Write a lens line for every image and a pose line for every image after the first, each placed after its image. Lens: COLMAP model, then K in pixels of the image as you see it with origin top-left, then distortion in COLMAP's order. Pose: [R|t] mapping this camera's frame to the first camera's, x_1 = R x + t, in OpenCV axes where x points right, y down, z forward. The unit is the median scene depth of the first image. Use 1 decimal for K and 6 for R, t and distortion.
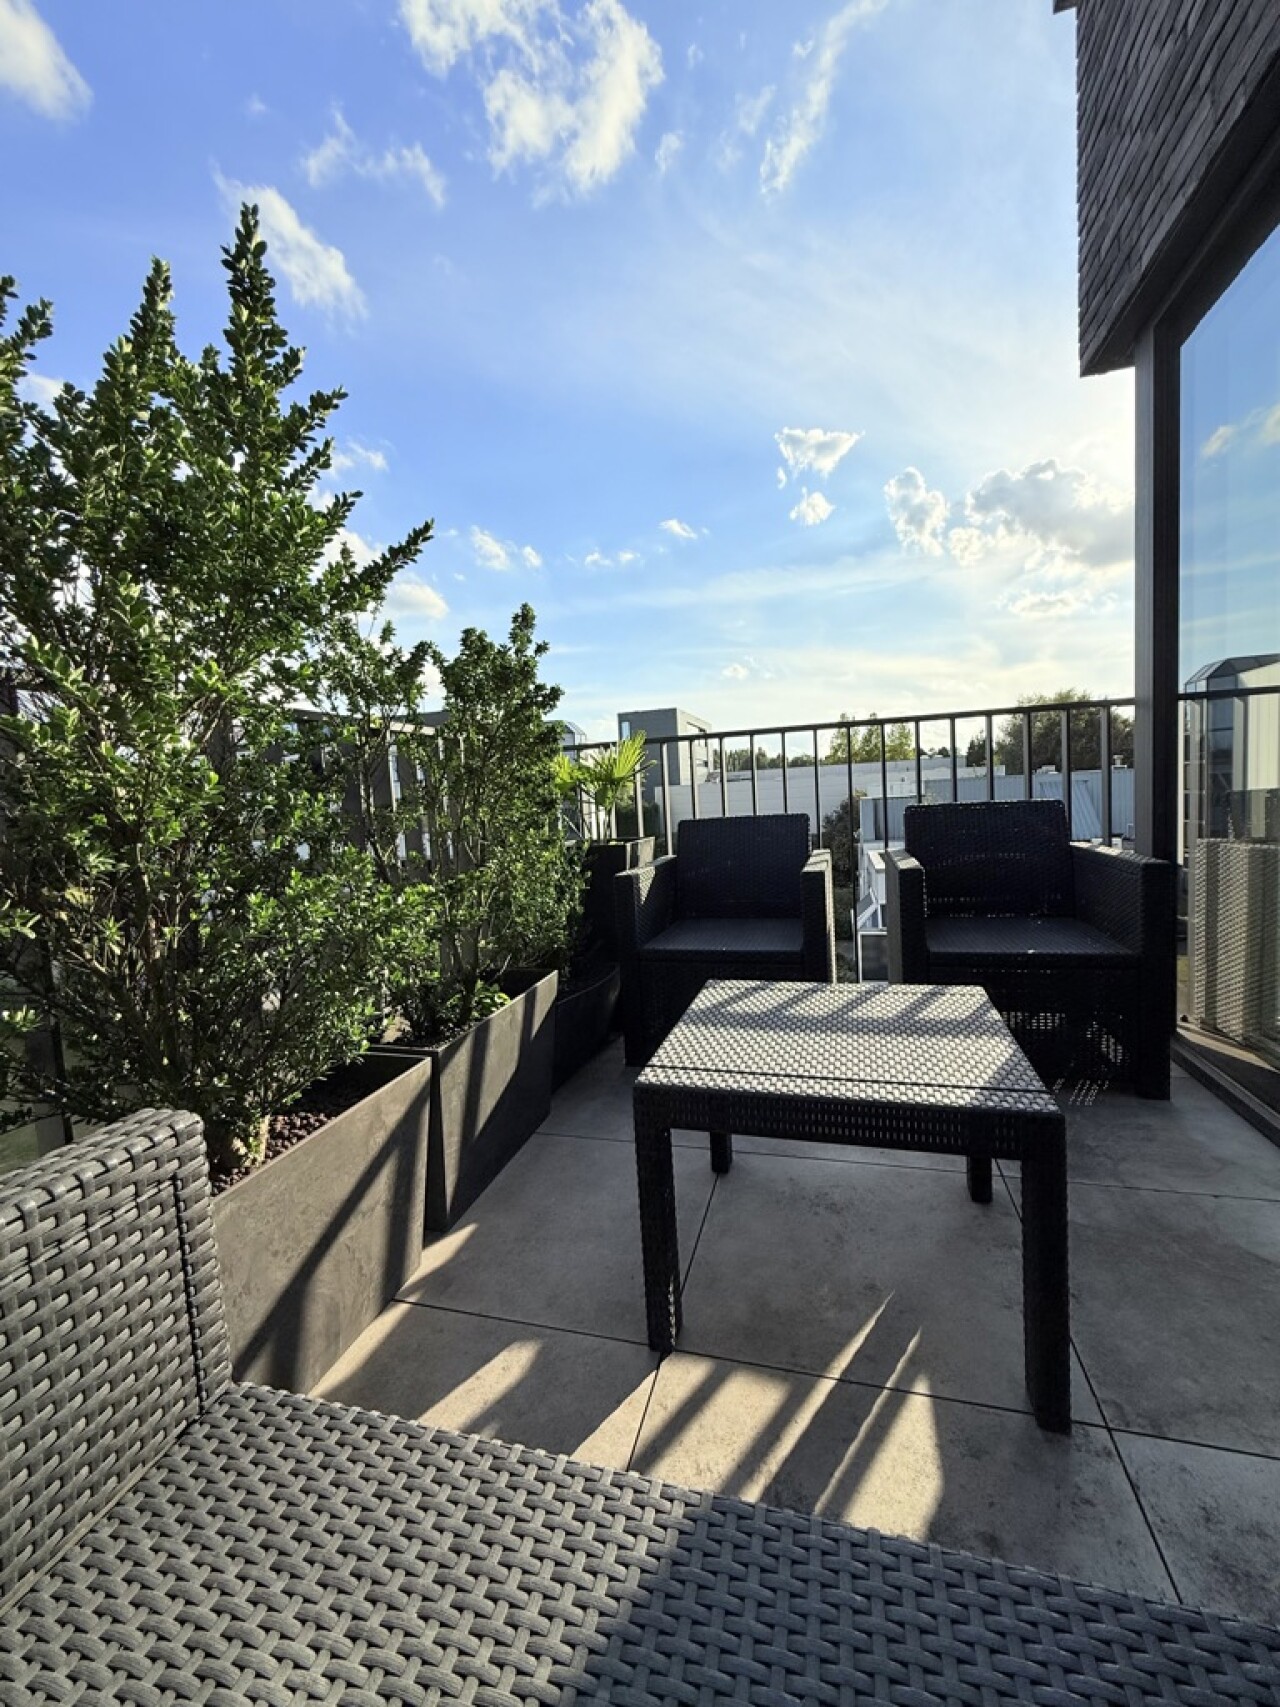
lens RADIAL K [[671.9, 0, 640.0], [0, 671.9, 849.0], [0, 0, 1]] dist [-0.001828, -0.000271]
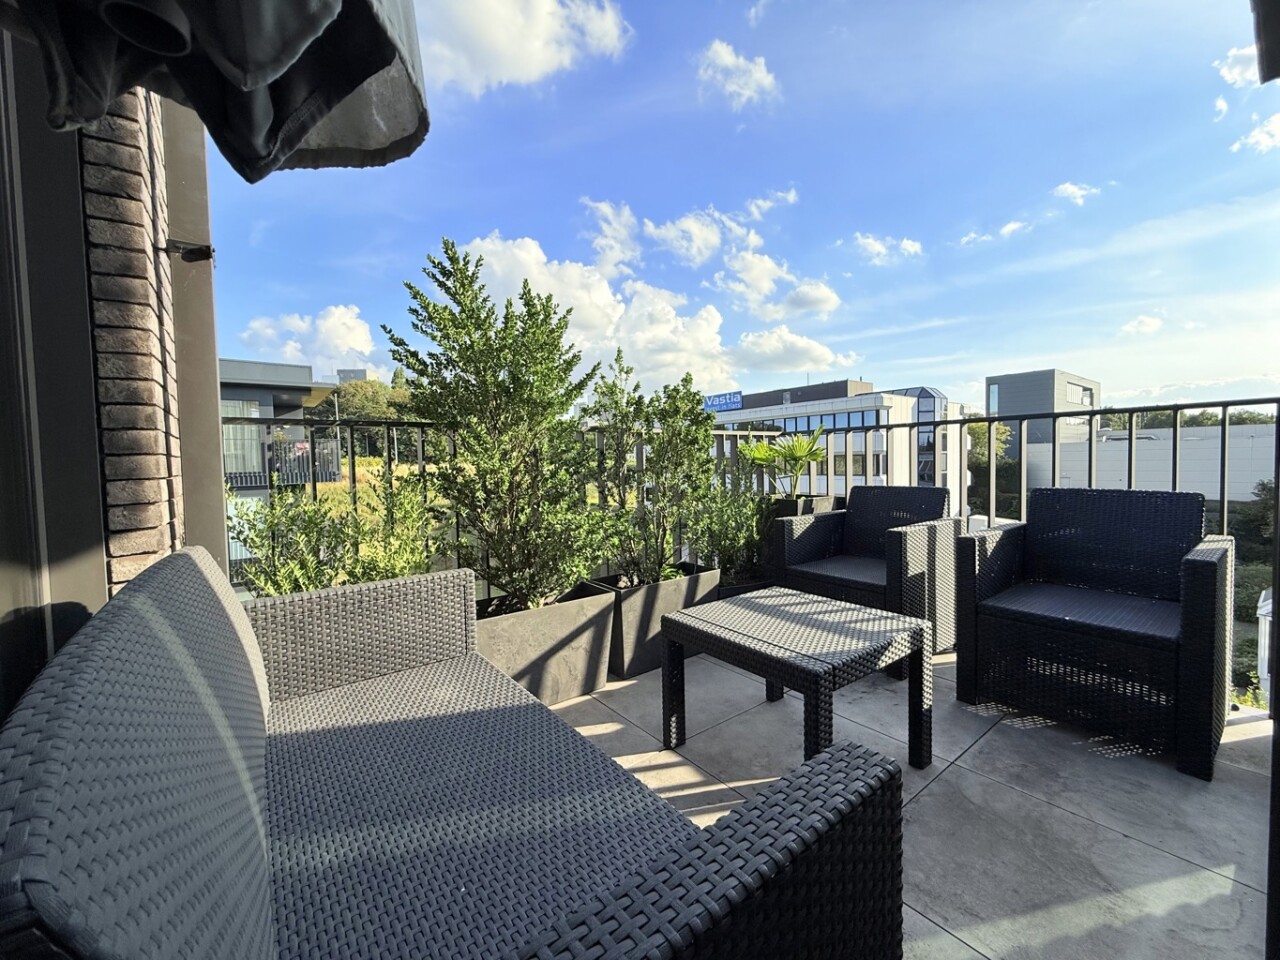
lens RADIAL K [[503.9, 0, 636.6], [0, 503.9, 480.9], [0, 0, 1]] dist [-0.001828, -0.000271]
pose [[0.808890, 0.064827, -0.584376, 0.711606], [-0.070253, 0.997439, 0.013406, -0.078783], [0.583748, 0.030211, 0.811373, -0.303438]]
